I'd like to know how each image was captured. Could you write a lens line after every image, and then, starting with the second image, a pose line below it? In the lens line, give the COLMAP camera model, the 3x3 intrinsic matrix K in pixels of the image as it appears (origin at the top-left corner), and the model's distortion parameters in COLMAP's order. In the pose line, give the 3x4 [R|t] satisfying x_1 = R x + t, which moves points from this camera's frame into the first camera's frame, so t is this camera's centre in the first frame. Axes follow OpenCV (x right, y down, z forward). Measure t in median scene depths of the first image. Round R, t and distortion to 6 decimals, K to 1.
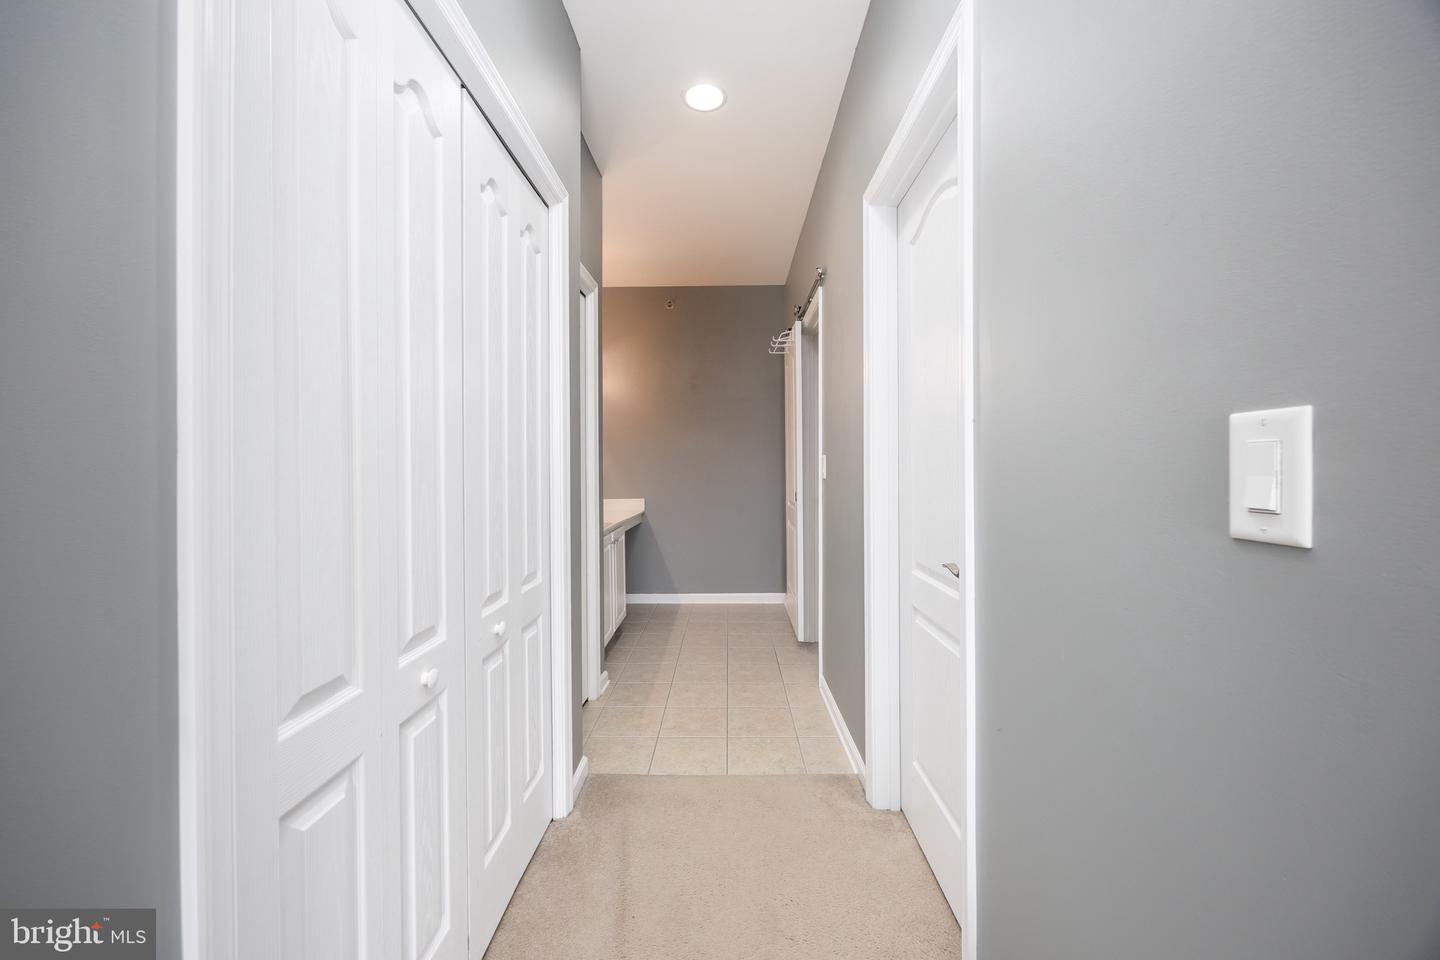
lens RADIAL K [[563.6, 0, 719.7], [0, 563.6, 474.8], [0, 0, 1]] dist [0.000018, 0.000186]
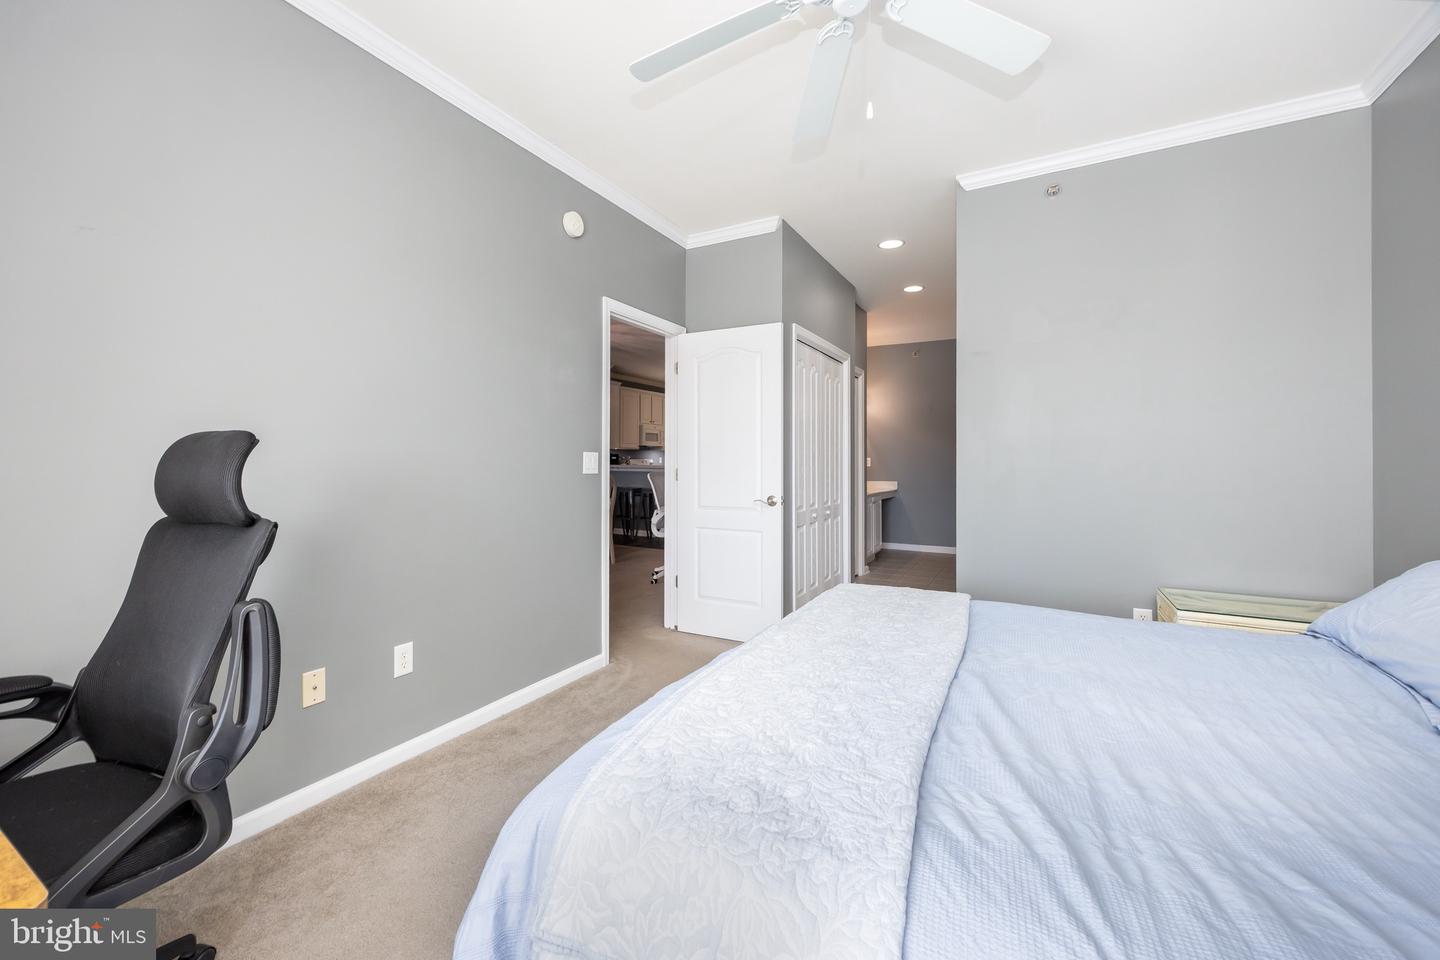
lens RADIAL K [[550.2, 0, 720.0], [0, 550.2, 480.0], [0, 0, 1]] dist [-0.000801, -0.000090]
pose [[0.890097, 0.011606, -0.455624, 0.133095], [-0.003797, 0.999830, 0.018051, 0.019198], [0.455756, -0.014338, 0.889989, -0.583426]]
